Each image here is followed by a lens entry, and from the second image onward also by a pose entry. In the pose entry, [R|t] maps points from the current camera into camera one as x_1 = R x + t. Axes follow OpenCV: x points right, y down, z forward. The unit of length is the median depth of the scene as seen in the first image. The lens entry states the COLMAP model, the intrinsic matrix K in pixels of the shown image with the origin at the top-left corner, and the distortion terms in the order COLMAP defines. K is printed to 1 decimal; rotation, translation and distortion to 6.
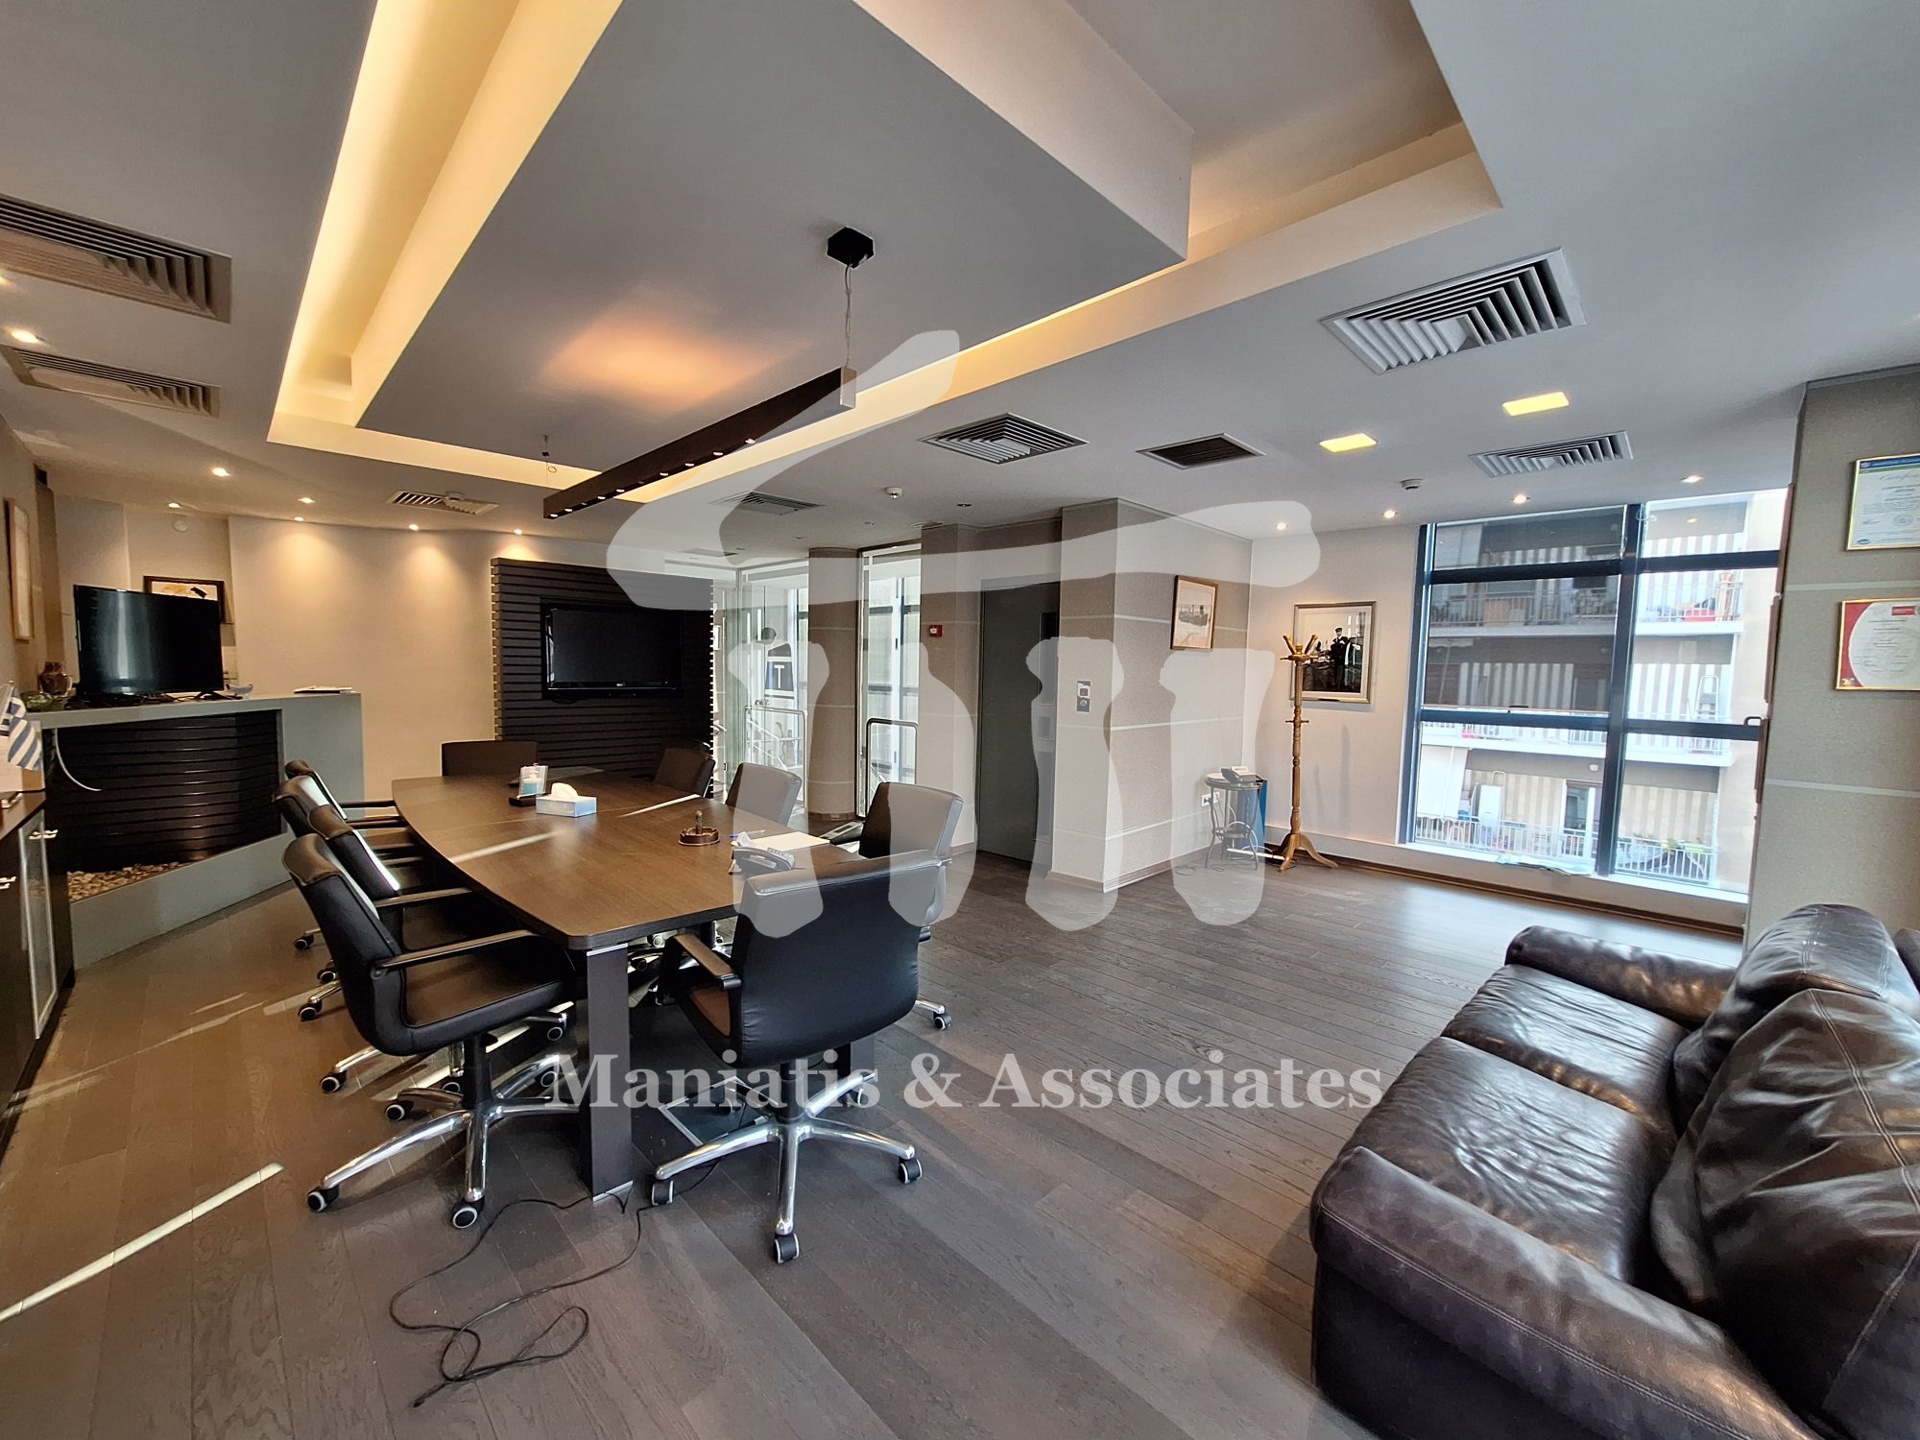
lens RADIAL K [[751.0, 0, 958.0], [0, 751.0, 722.5], [0, 0, 1]] dist [-0.002979, -0.001137]
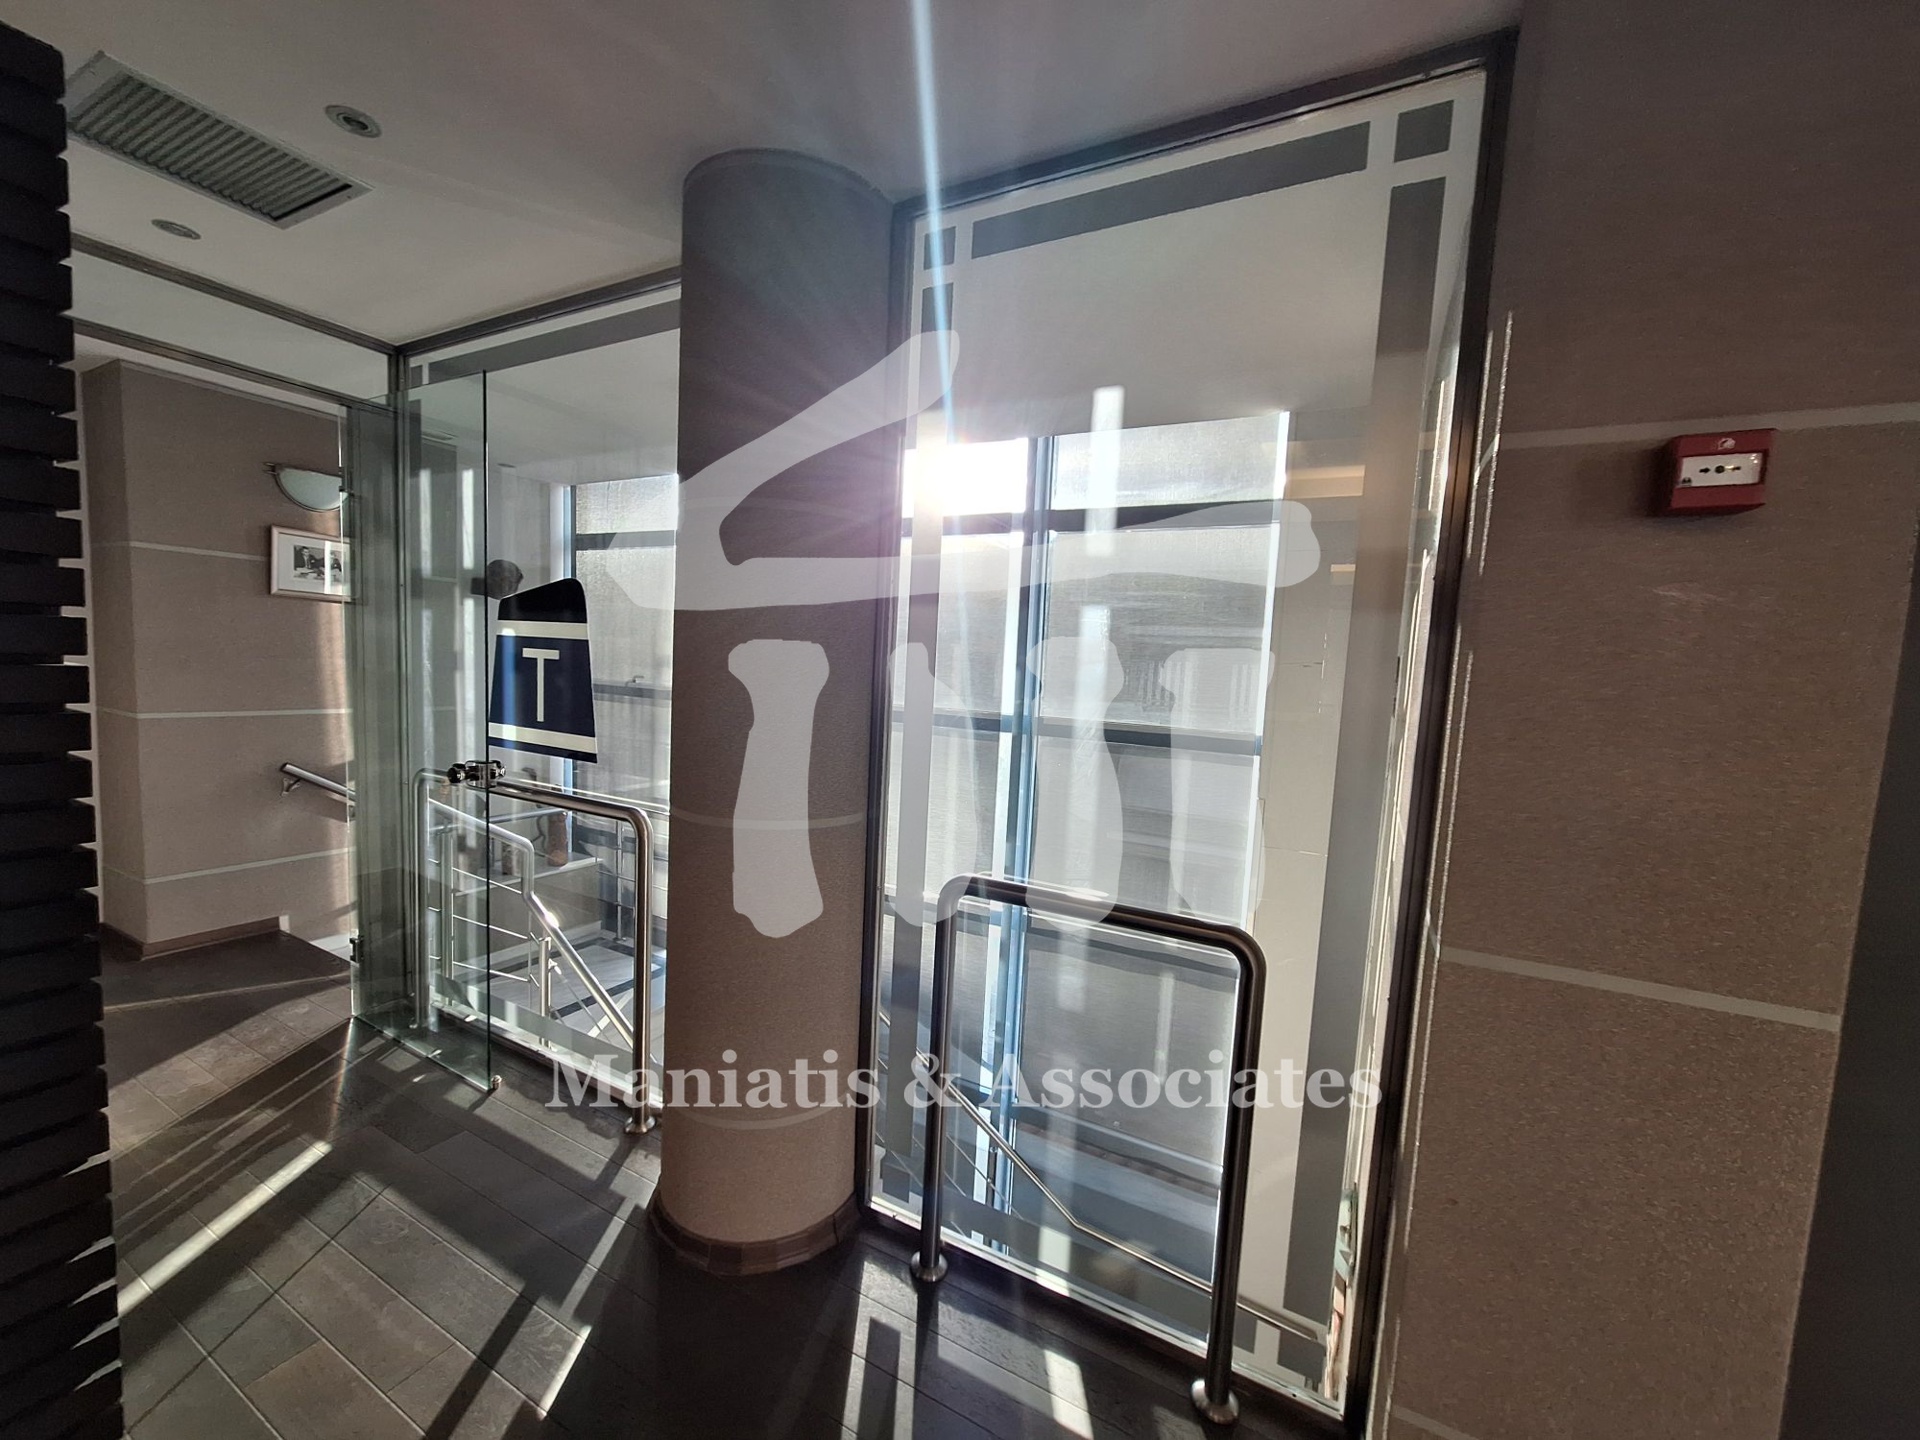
lens RADIAL K [[751.0, 0, 966.8], [0, 751.0, 722.2], [0, 0, 1]] dist [-0.002979, -0.001137]
pose [[0.954585, 0.010032, 0.297770, -0.161398], [-0.017819, 0.999566, 0.023449, -0.056112], [-0.297406, -0.027690, 0.954350, 0.648605]]
